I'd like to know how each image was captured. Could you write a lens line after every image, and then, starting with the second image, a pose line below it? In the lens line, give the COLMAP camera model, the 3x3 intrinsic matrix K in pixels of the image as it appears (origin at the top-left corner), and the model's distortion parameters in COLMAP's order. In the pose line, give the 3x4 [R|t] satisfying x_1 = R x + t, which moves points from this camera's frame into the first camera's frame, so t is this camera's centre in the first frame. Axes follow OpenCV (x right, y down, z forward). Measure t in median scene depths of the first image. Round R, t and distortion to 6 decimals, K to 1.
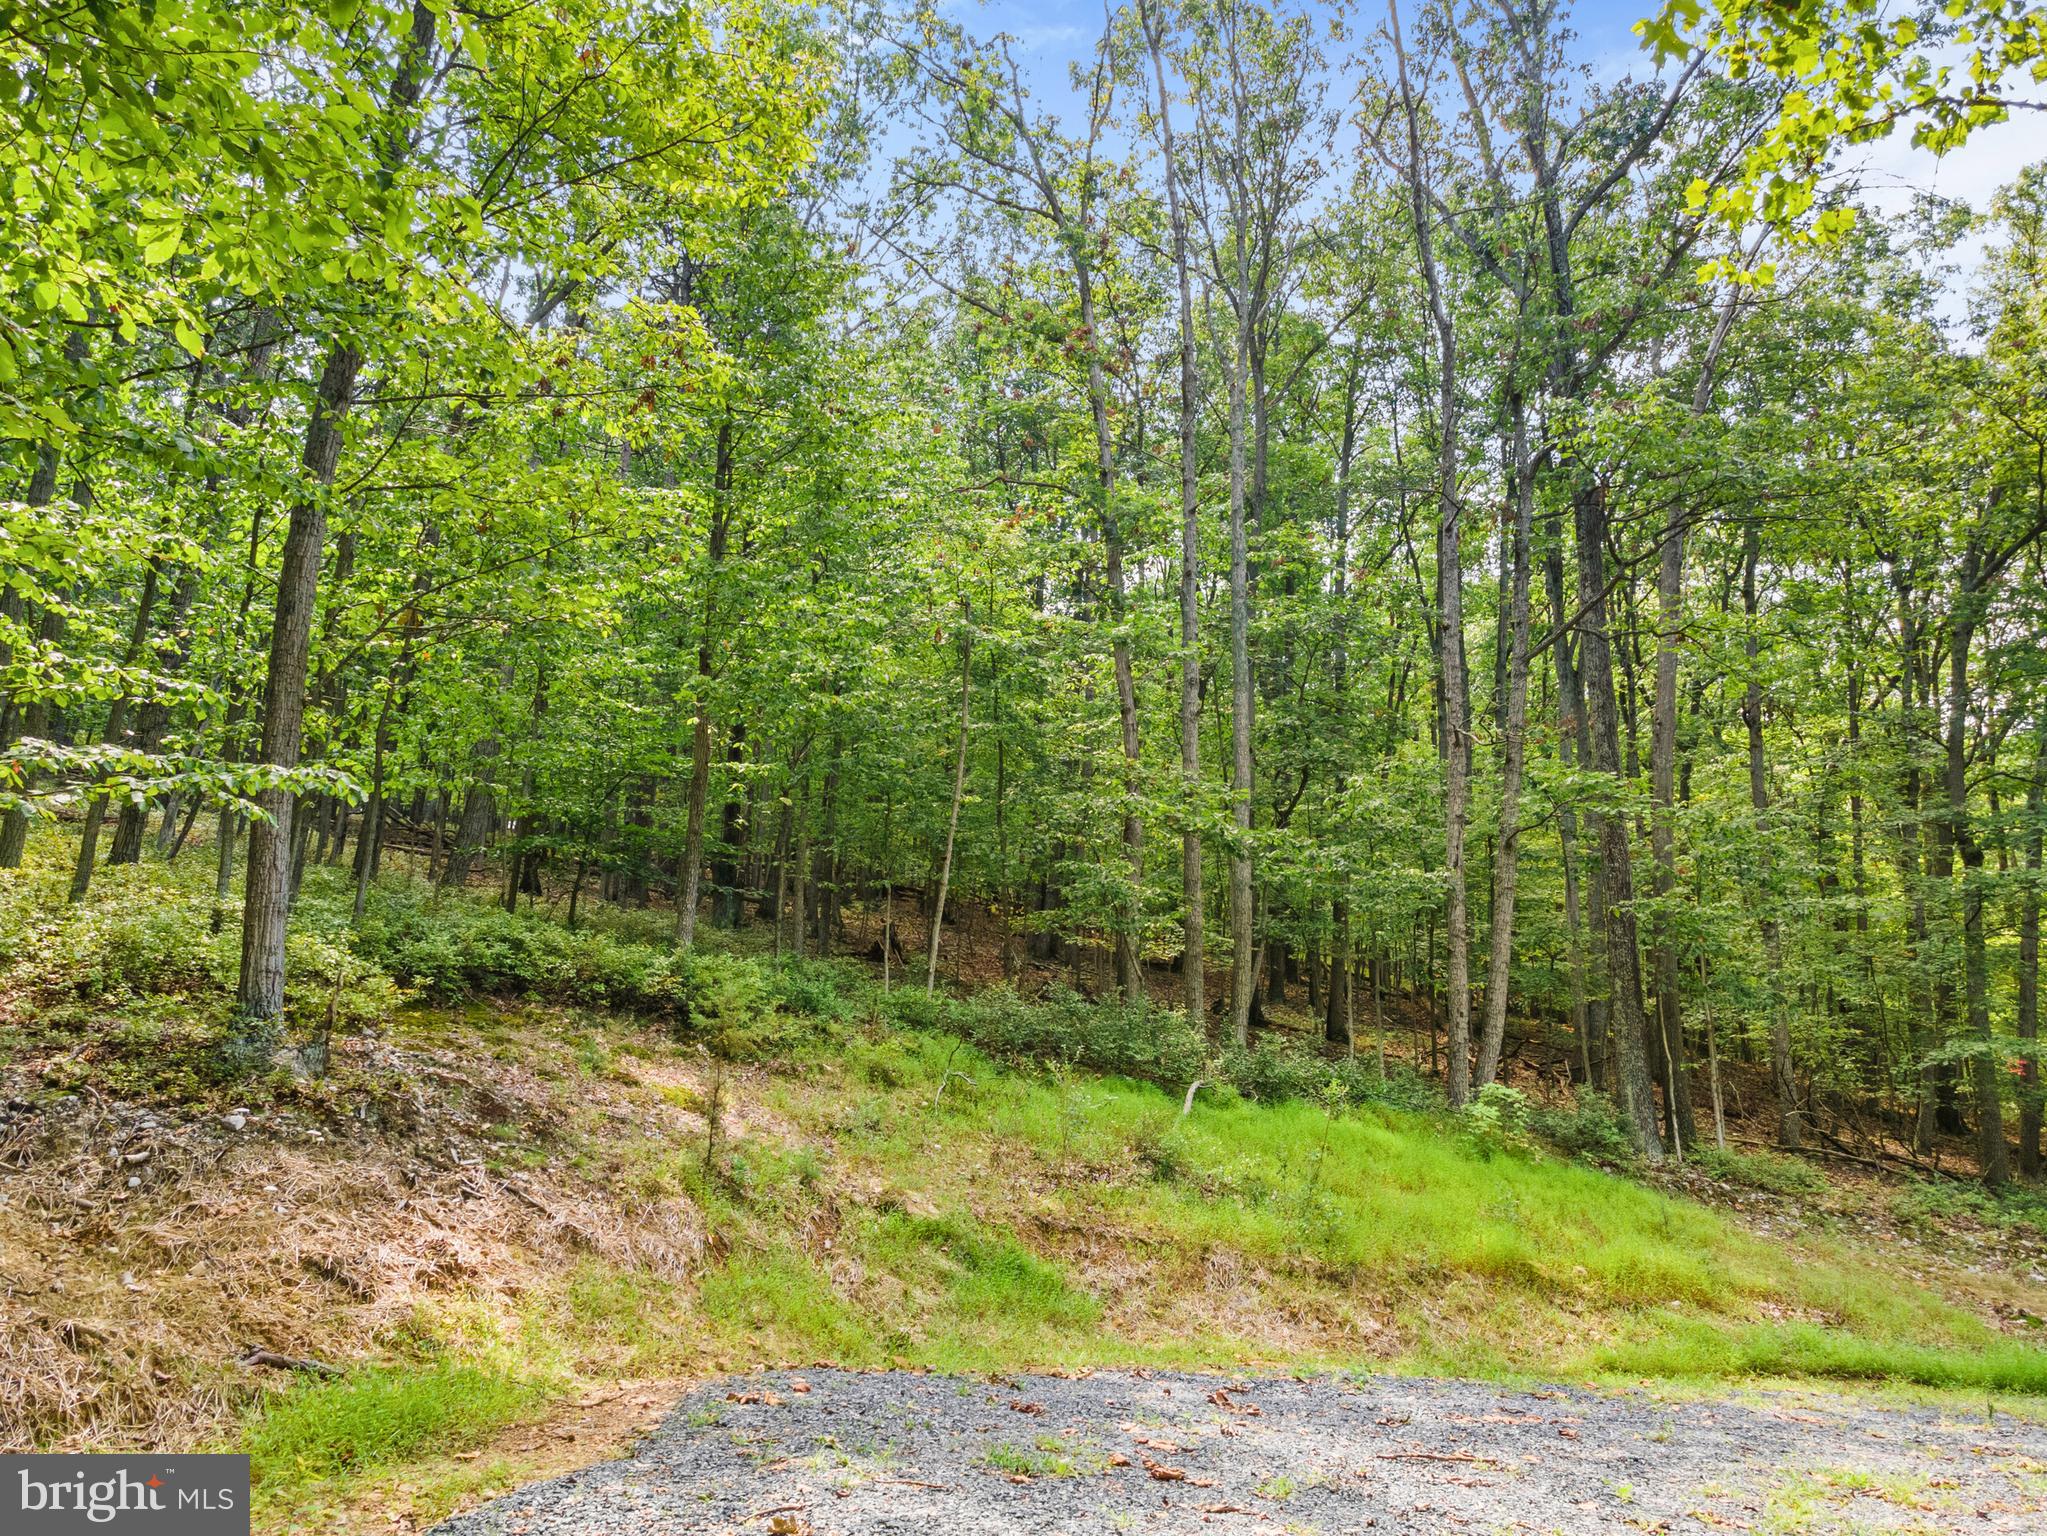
lens RADIAL K [[1450.5, 0, 1032.8], [0, 1450.5, 763.9], [0, 0, 1]] dist [0.021259, 0.017688]
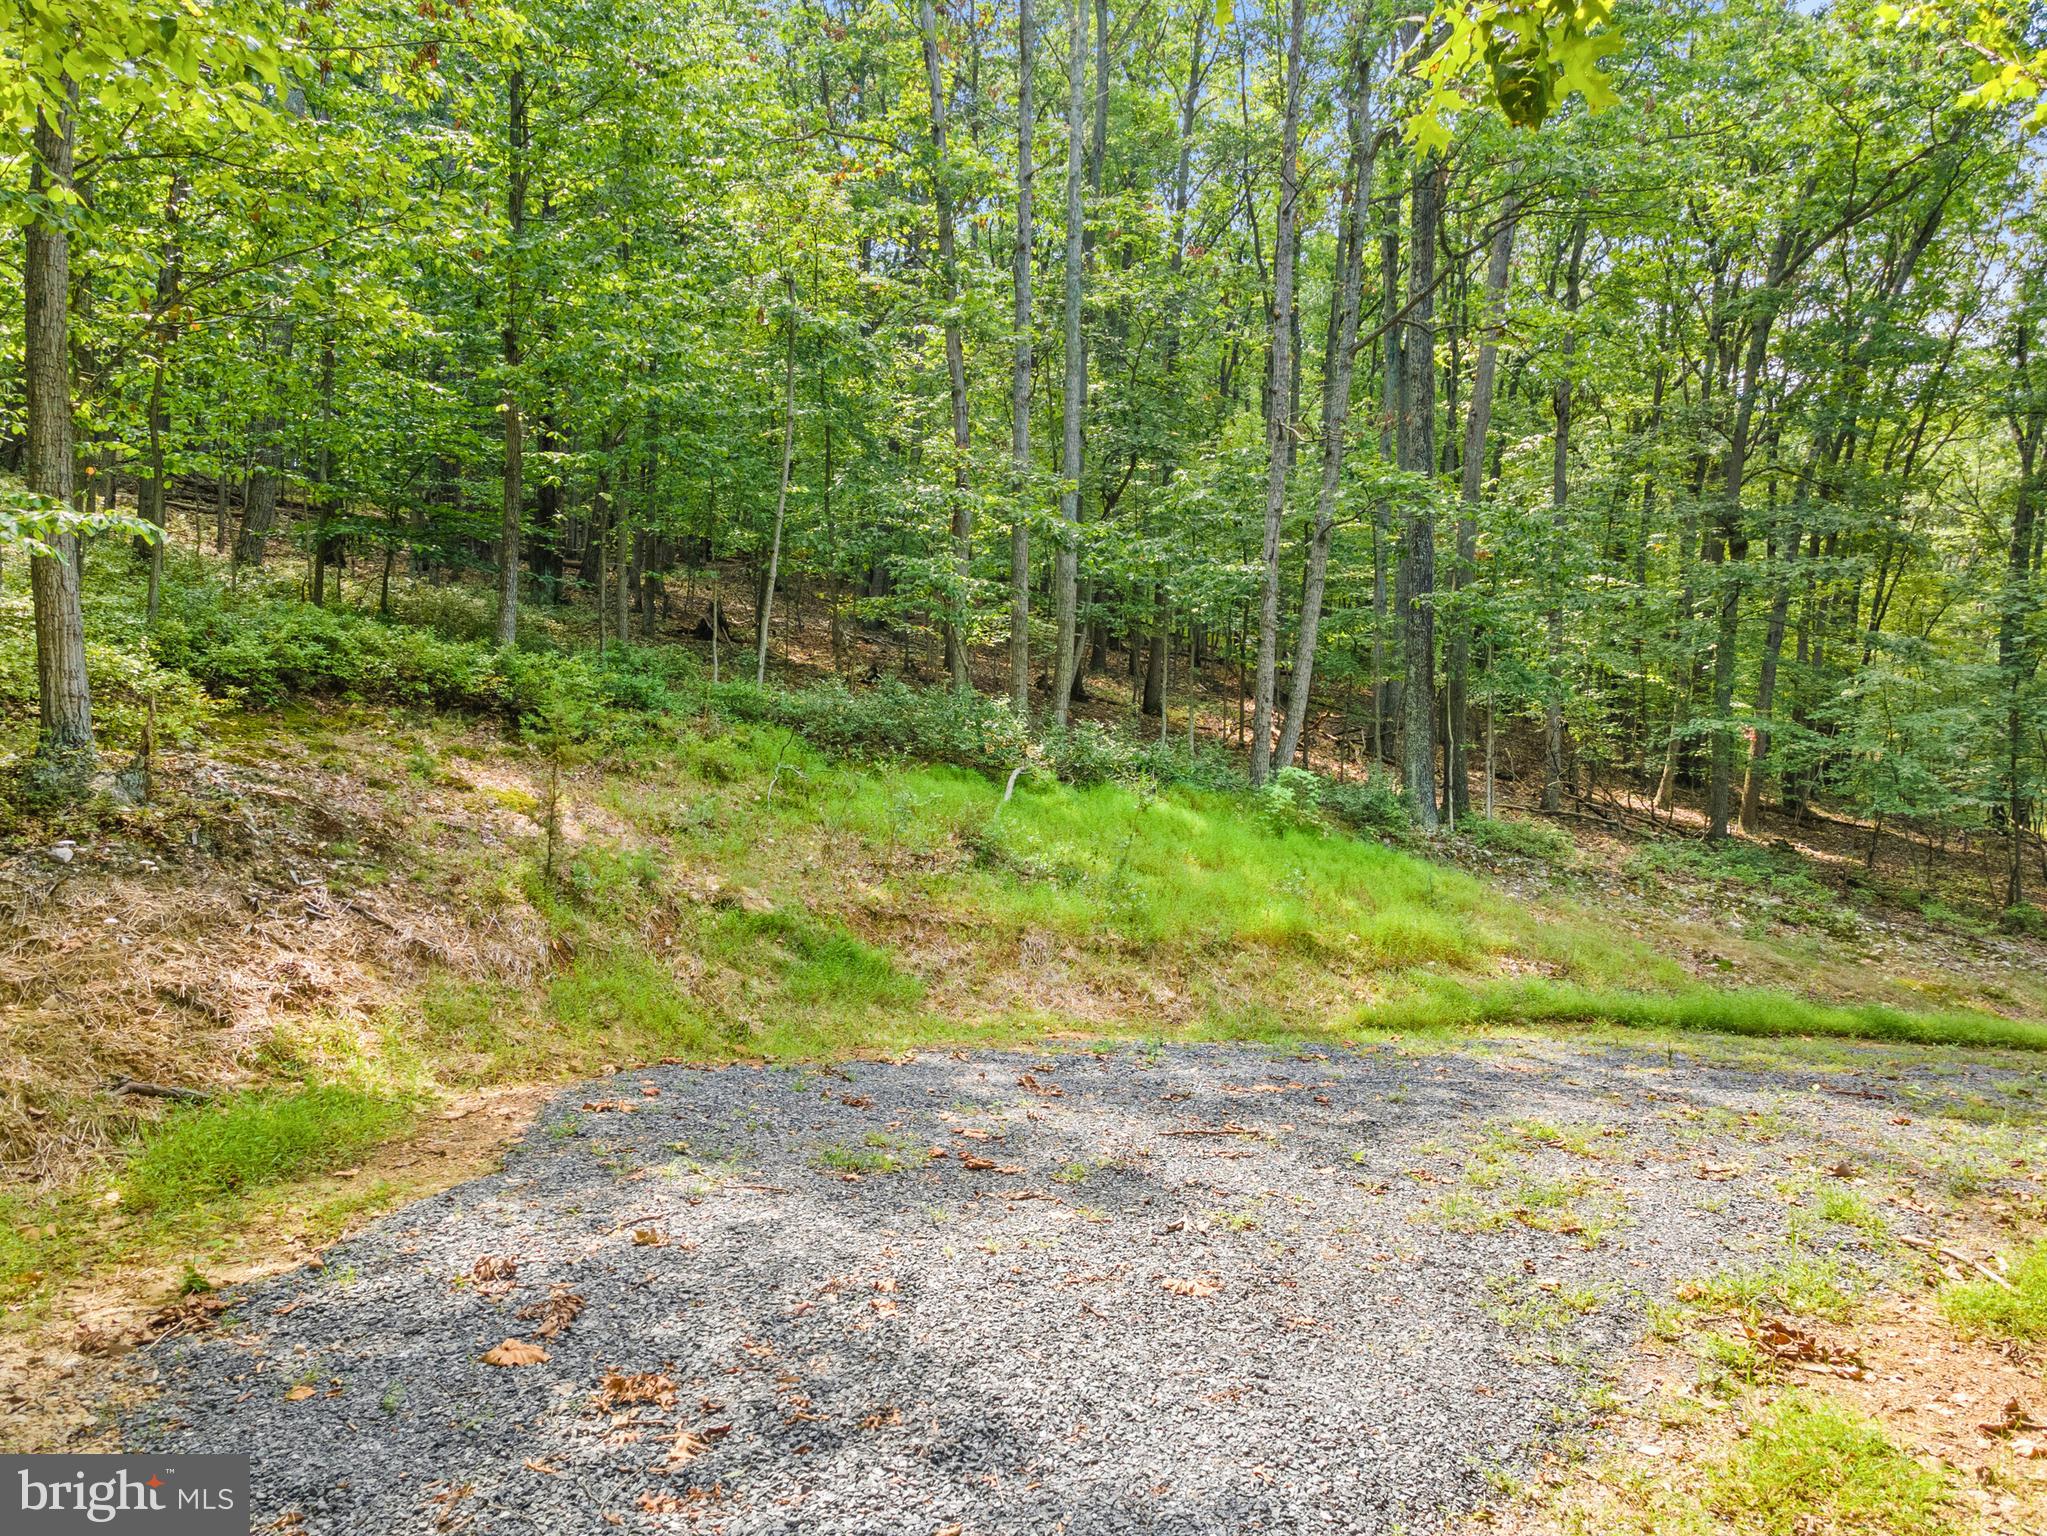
lens RADIAL K [[1450.5, 0, 1028.7], [0, 1450.5, 751.7], [0, 0, 1]] dist [0.021259, 0.017688]
pose [[0.993419, -0.002703, 0.114508, -0.000153], [-0.023500, 0.973644, 0.226857, -0.039054], [-0.112103, -0.228055, 0.967173, -0.019981]]
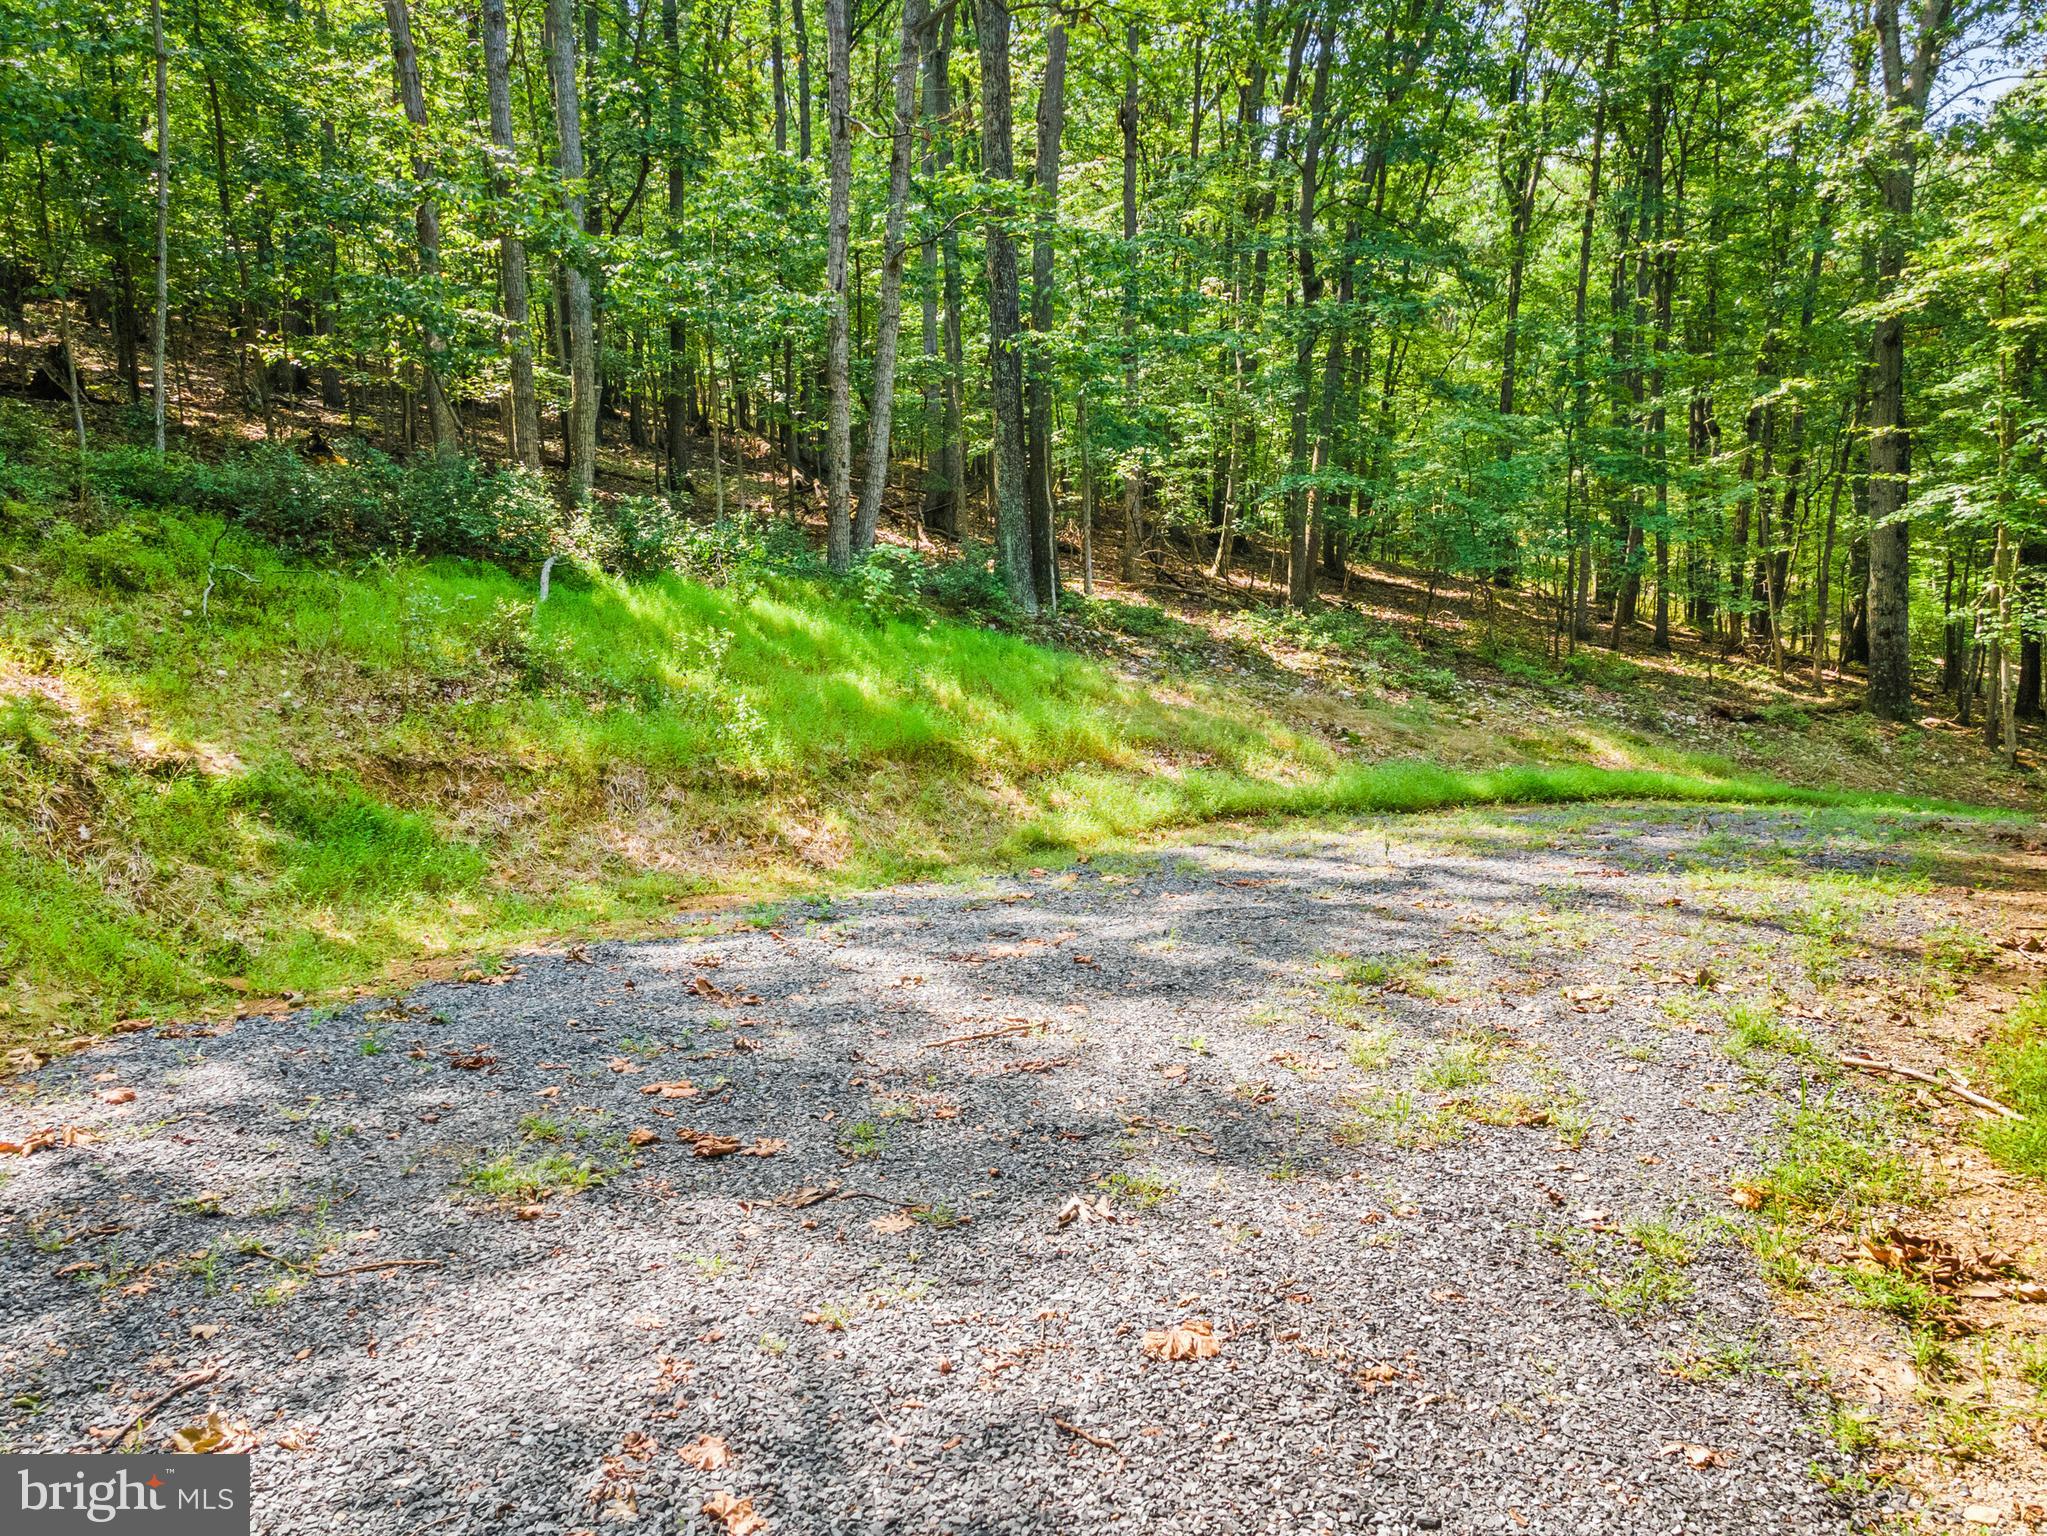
lens RADIAL K [[1579.0, 0, 1025.8], [0, 1579.0, 768.0], [0, 0, 1]] dist [0.014484, 0.037051]
pose [[0.903562, -0.100780, 0.416436, -0.034610], [-0.058238, 0.934034, 0.352404, -0.000749], [-0.424480, -0.342671, 0.838089, 0.121528]]
